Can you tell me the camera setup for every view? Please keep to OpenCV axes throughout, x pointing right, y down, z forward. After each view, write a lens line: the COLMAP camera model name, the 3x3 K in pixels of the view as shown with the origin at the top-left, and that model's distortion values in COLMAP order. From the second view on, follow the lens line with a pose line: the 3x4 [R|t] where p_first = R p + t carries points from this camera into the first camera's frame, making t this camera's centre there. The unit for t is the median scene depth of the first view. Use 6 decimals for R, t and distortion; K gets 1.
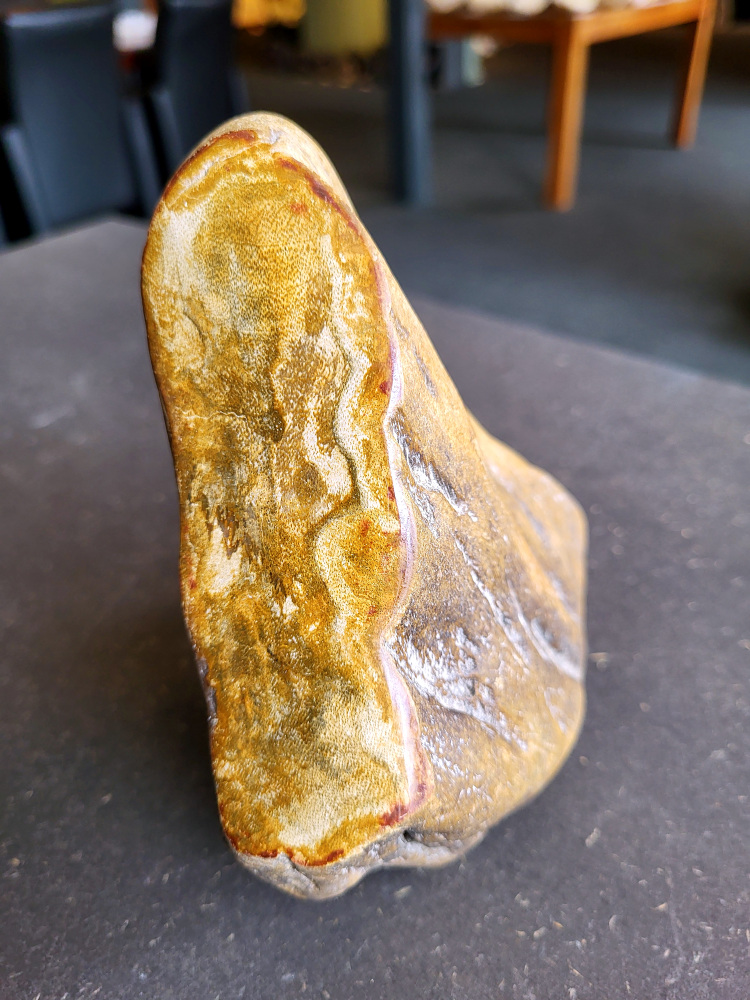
lens RADIAL K [[790.0, 0, 376.9], [0, 790.0, 501.1], [0, 0, 1]] dist [-0.031105, -0.000908]
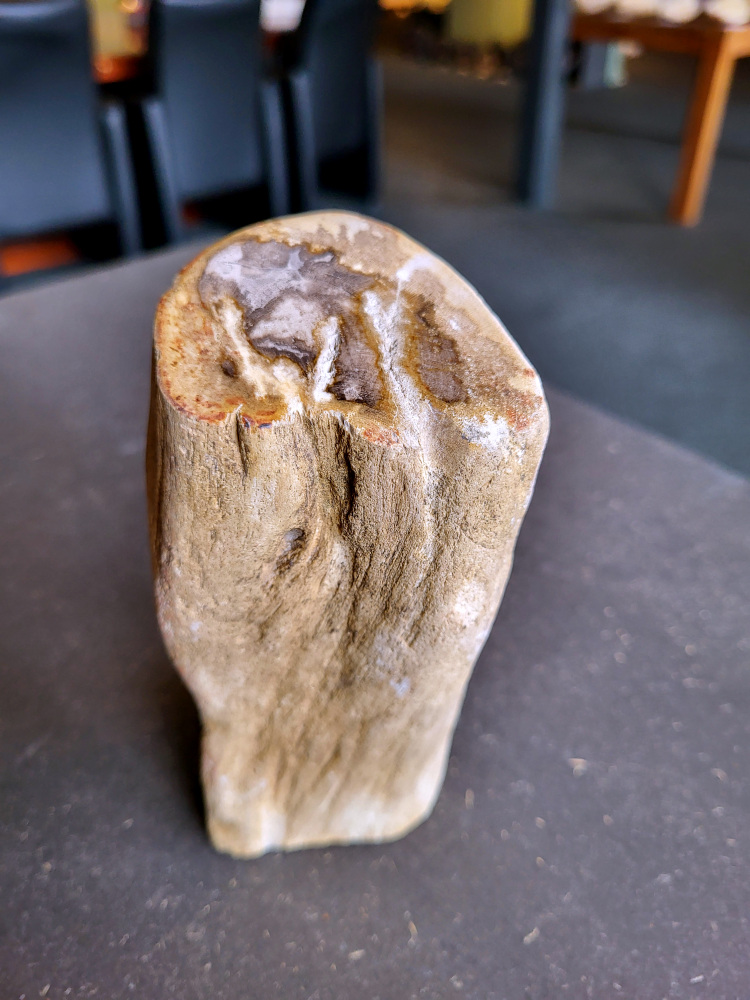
lens RADIAL K [[784.7, 0, 371.7], [0, 784.7, 501.5], [0, 0, 1]] dist [-0.020697, -0.005189]
pose [[0.985687, 0.127605, -0.110170, 0.094804], [-0.126388, 0.991818, 0.017992, -0.188421], [0.111564, -0.003811, 0.993750, -0.143786]]
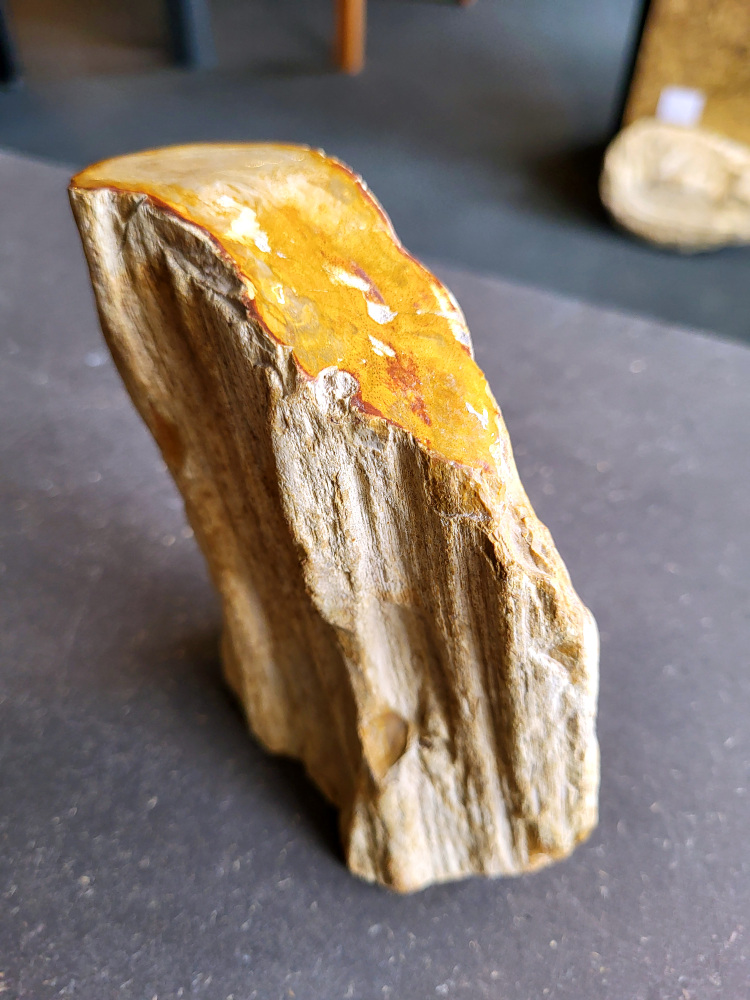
lens RADIAL K [[784.7, 0, 371.7], [0, 784.7, 501.5], [0, 0, 1]] dist [-0.020697, -0.005189]
pose [[0.971296, -0.110547, 0.210628, -0.261819], [0.077998, 0.984509, 0.157031, -0.175018], [-0.224725, -0.136095, 0.964872, -0.024543]]
